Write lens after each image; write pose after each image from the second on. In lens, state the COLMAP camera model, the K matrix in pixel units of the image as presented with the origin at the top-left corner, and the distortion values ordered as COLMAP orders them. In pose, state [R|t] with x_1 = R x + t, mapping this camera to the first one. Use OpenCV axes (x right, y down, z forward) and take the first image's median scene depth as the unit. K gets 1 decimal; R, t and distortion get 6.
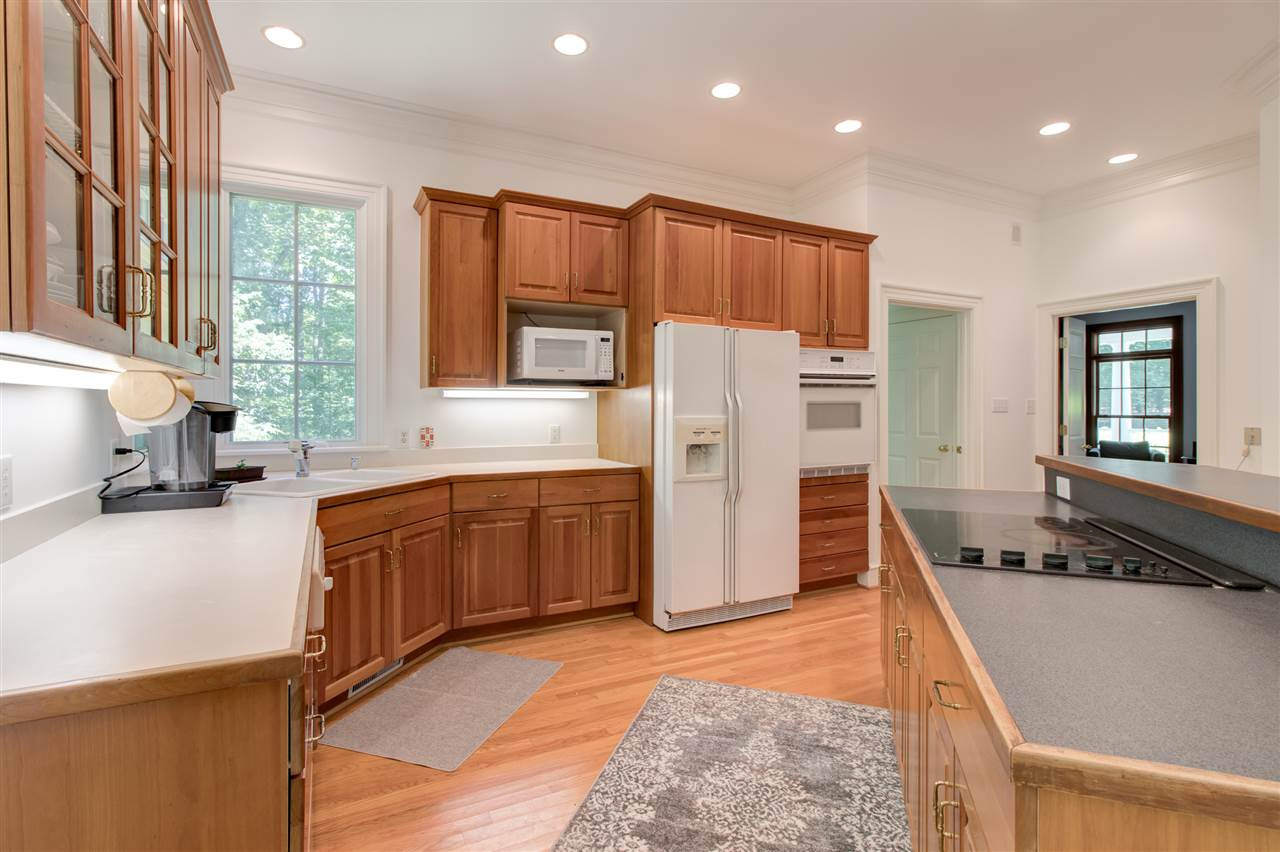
lens RADIAL K [[591.0, 0, 634.0], [0, 591.0, 411.6], [0, 0, 1]] dist [-0.000490, 0.000197]
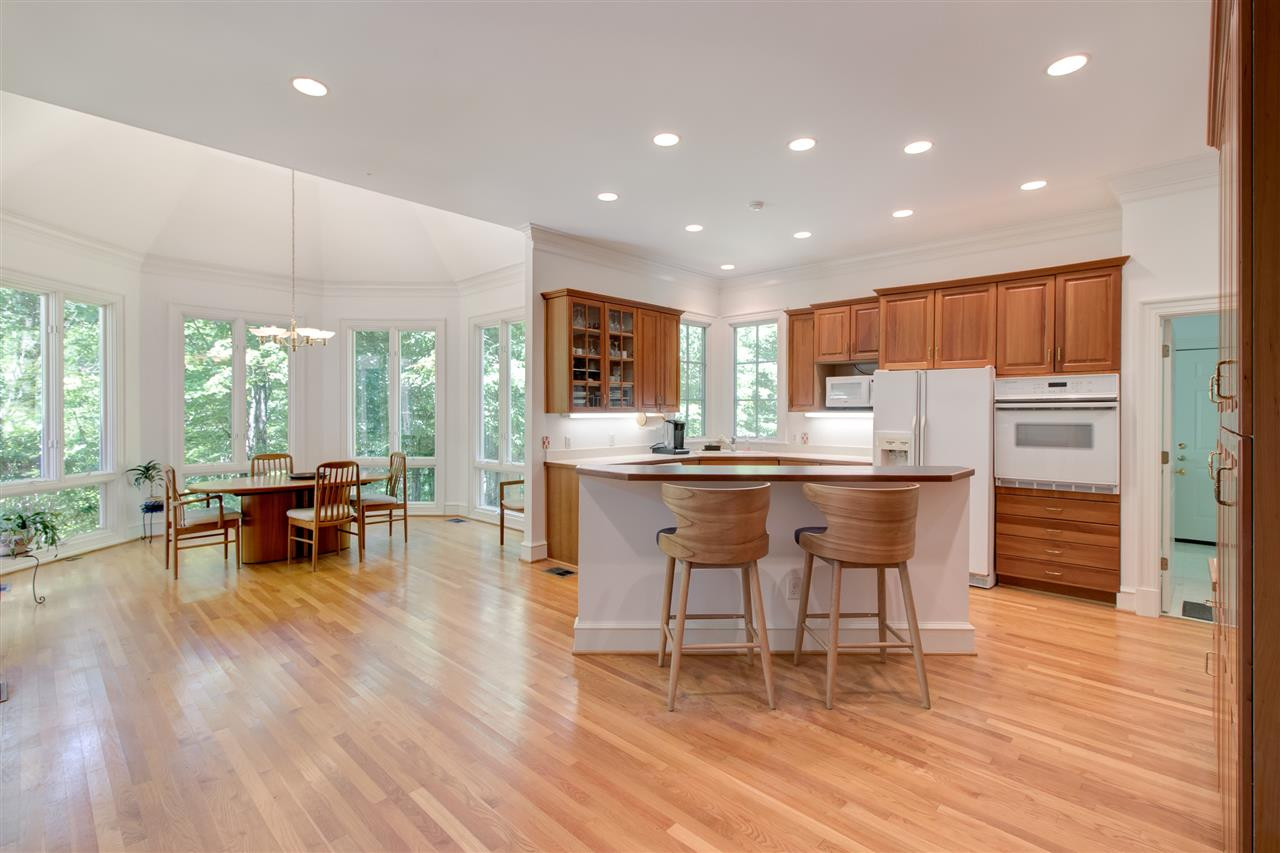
lens RADIAL K [[591.0, 0, 634.0], [0, 591.0, 412.1], [0, 0, 1]] dist [-0.000490, 0.000197]
pose [[0.341494, 0.002253, -0.939881, 1.169822], [-0.006798, 0.999977, -0.000073, -0.033599], [0.939859, 0.006414, 0.341502, -0.126667]]
